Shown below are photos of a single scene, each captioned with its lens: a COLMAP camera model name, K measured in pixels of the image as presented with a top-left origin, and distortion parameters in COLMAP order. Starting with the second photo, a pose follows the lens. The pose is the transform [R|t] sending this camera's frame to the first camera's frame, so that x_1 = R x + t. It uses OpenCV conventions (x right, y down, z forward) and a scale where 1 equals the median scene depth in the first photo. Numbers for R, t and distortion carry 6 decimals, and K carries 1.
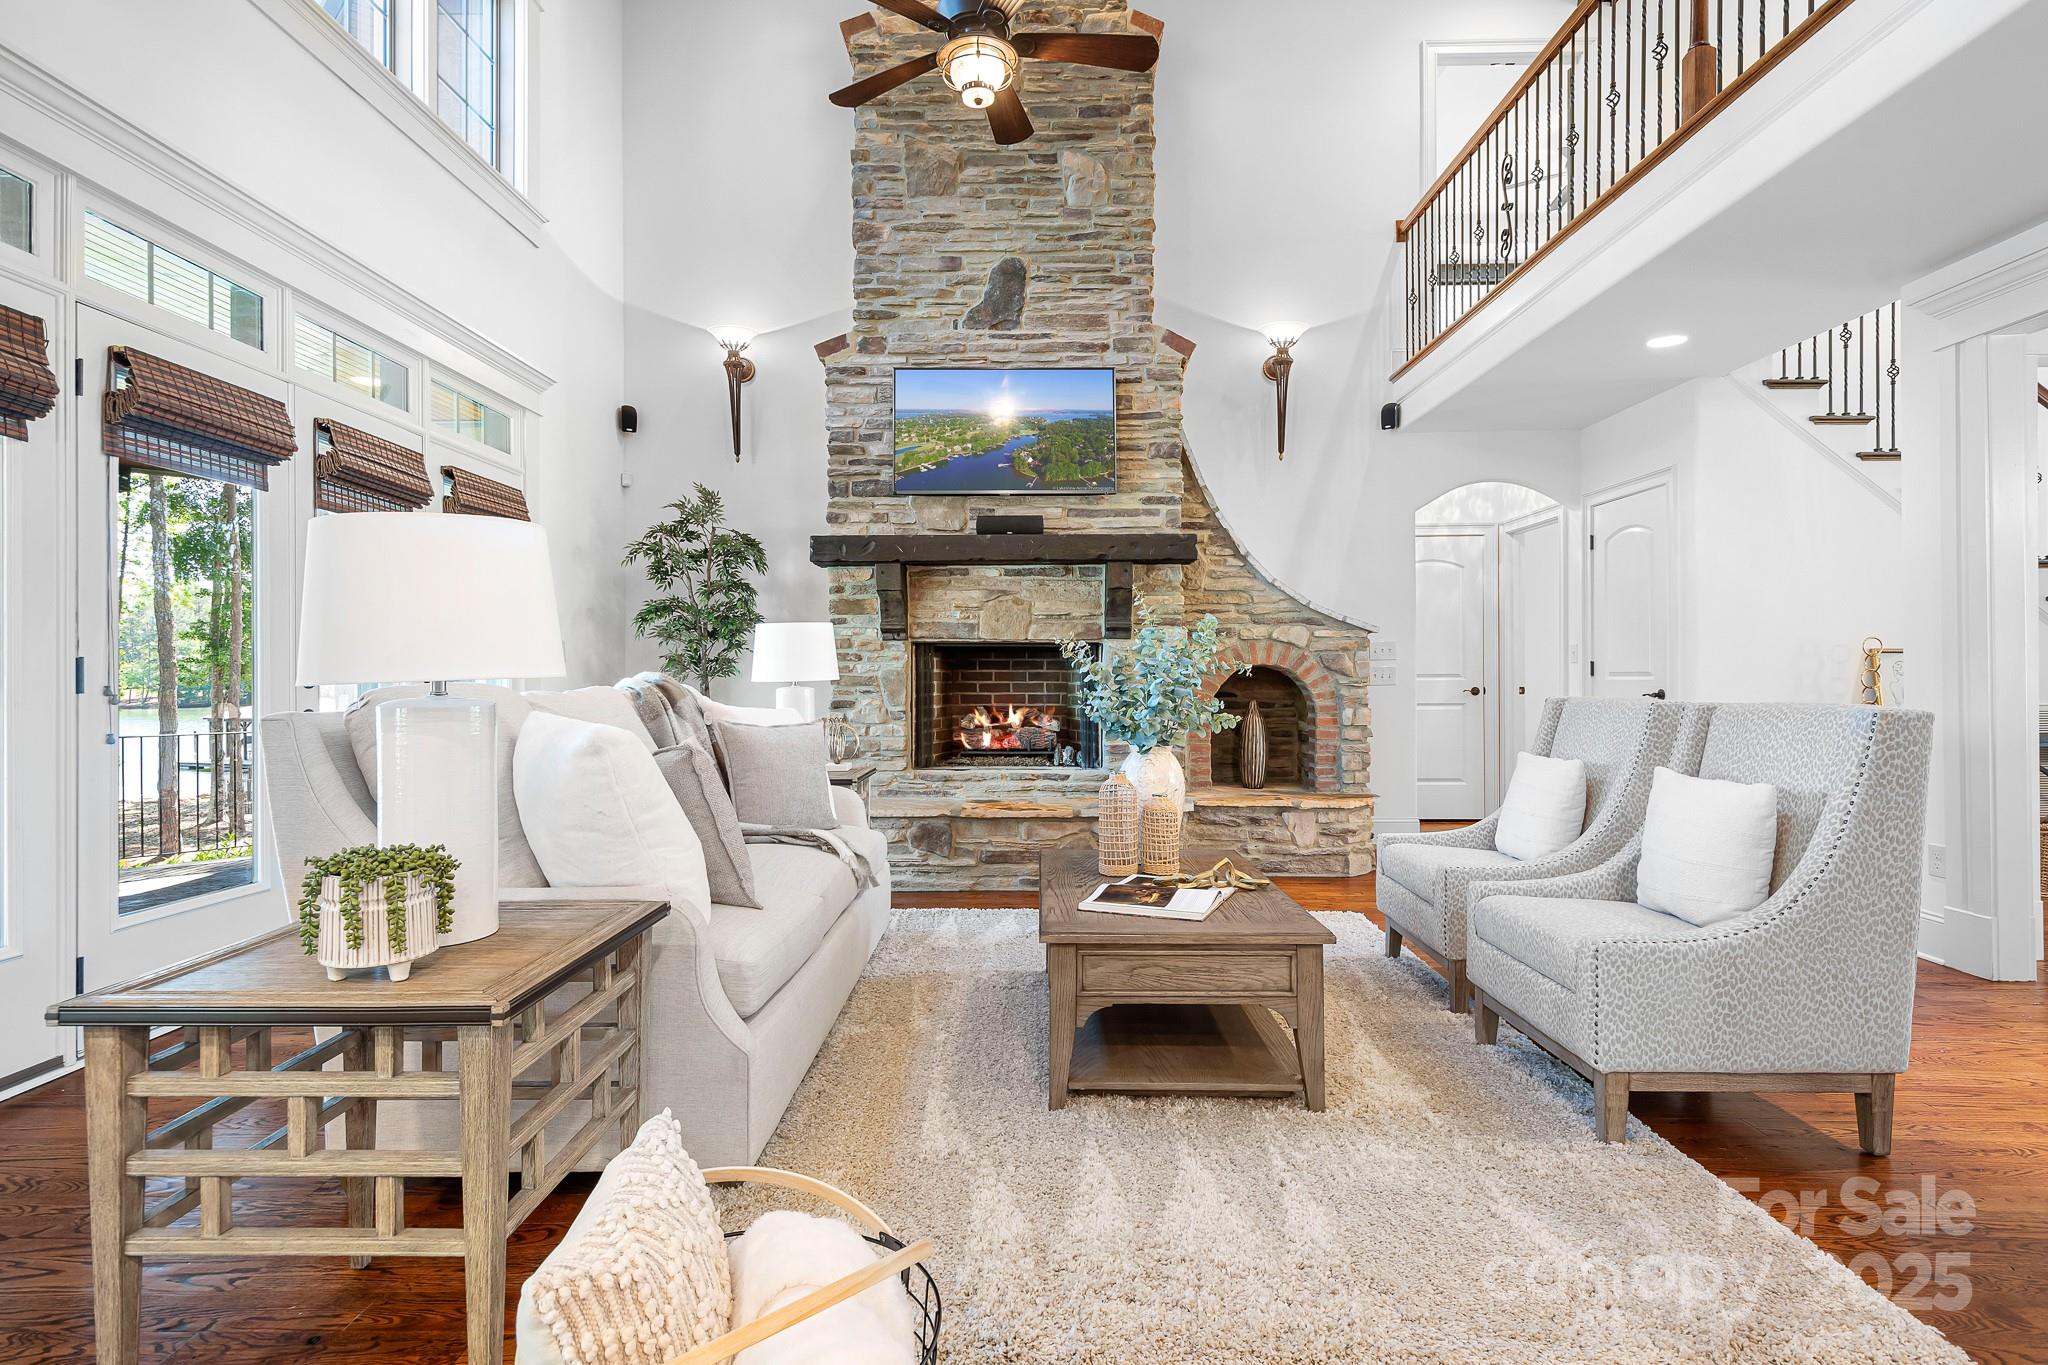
lens RADIAL K [[1021.7, 0, 1018.2], [0, 1021.7, 676.3], [0, 0, 1]] dist [0.006760, -0.000002]
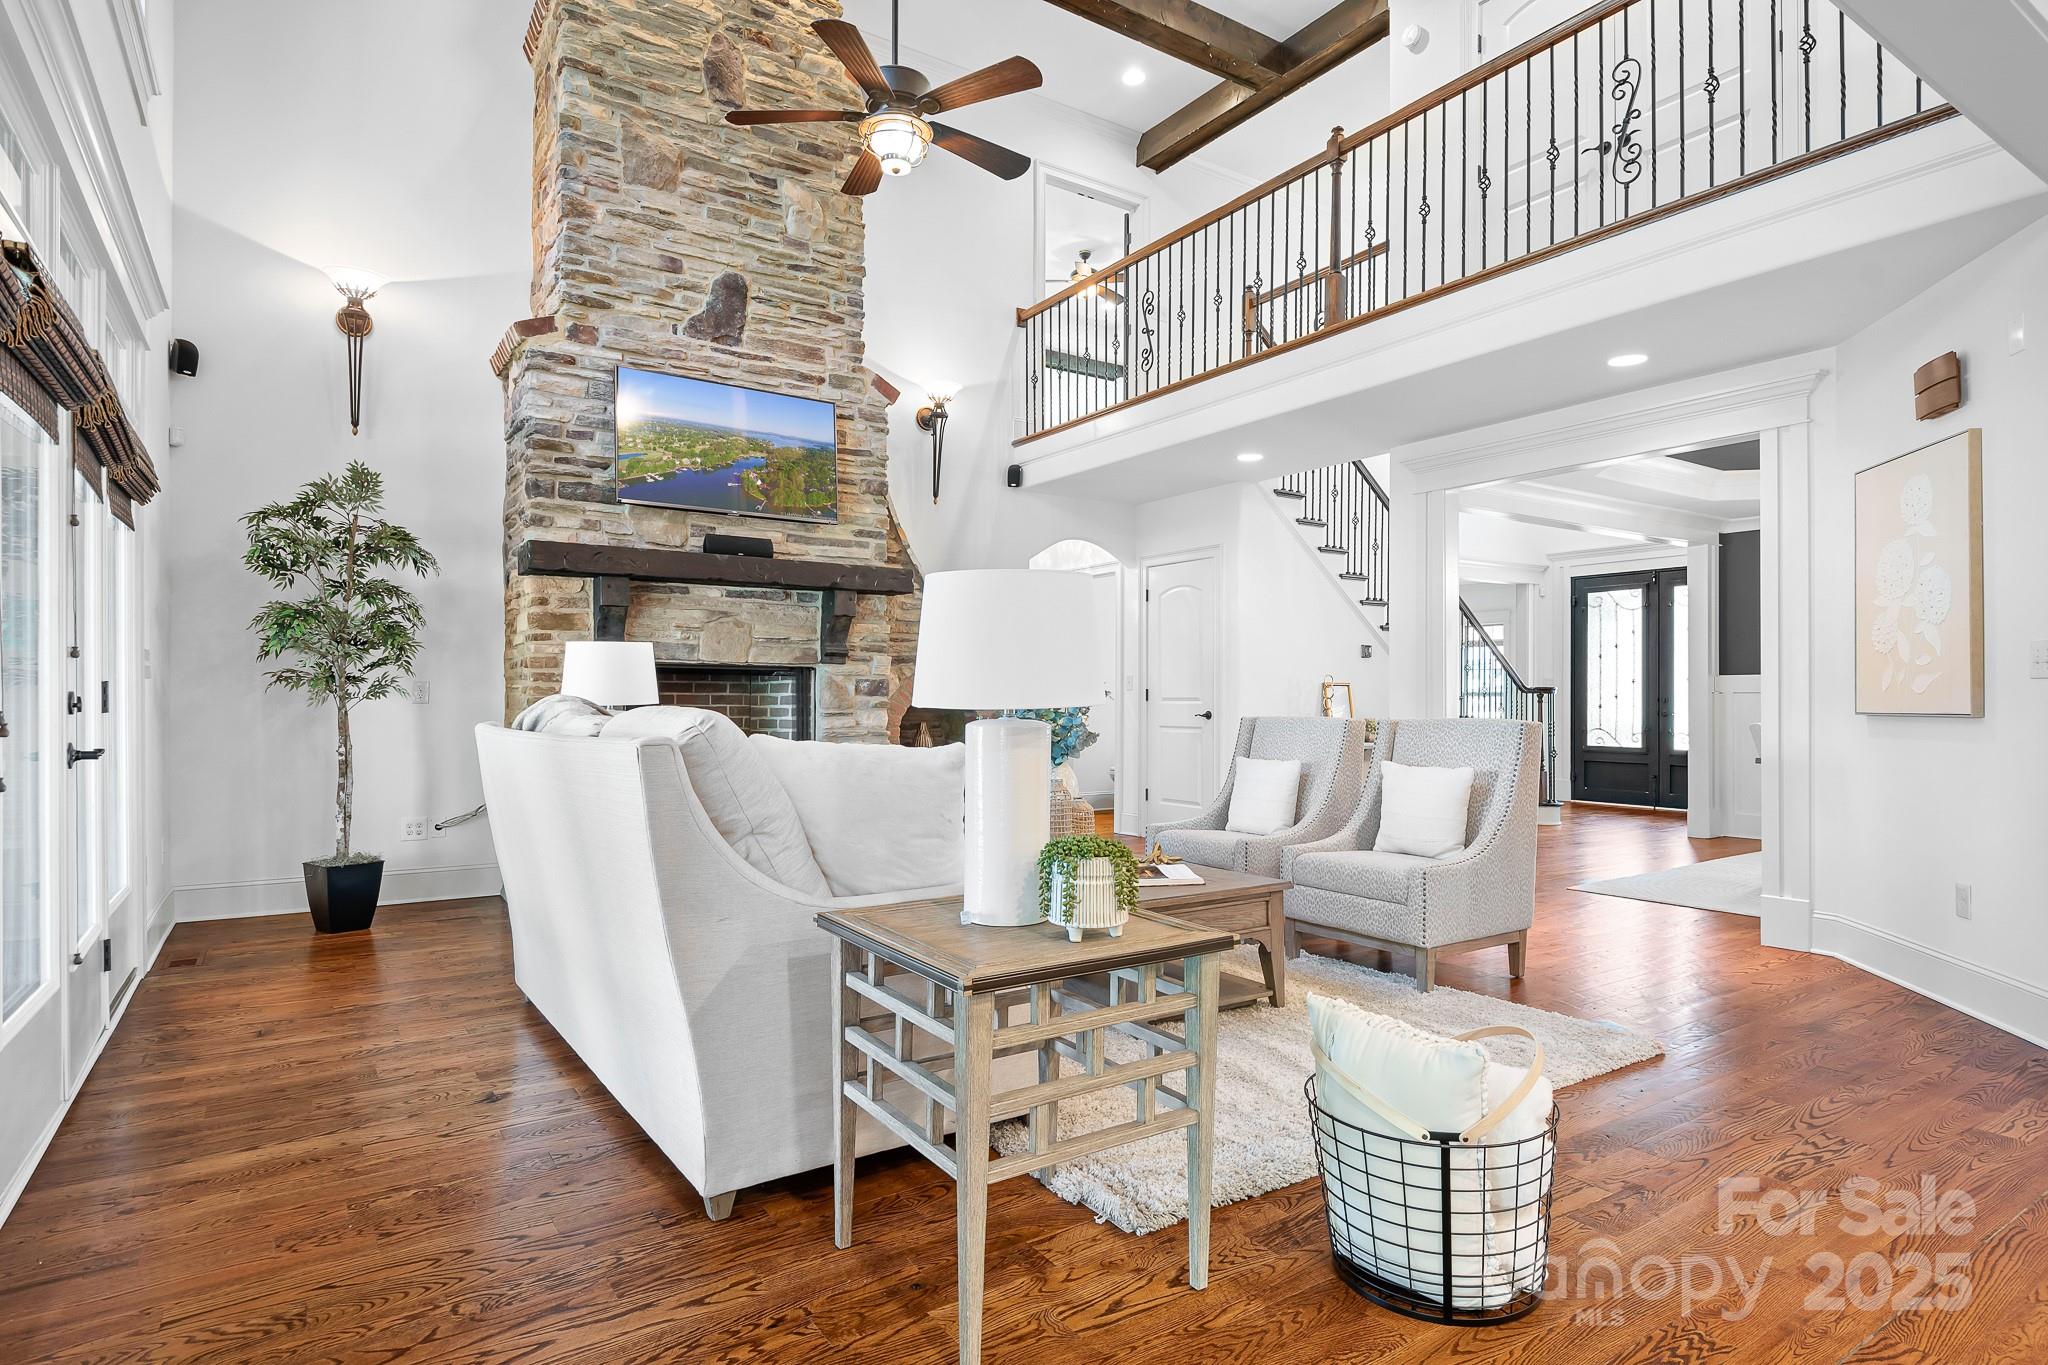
lens RADIAL K [[1092.4, 0, 1027.4], [0, 1092.4, 693.7], [0, 0, 1]] dist [0.006771, -0.003018]
pose [[0.818739, 0.007204, 0.574121, -0.375069], [-0.004344, 0.999970, -0.006352, -0.000461], [-0.574150, 0.002707, 0.818746, -0.019216]]
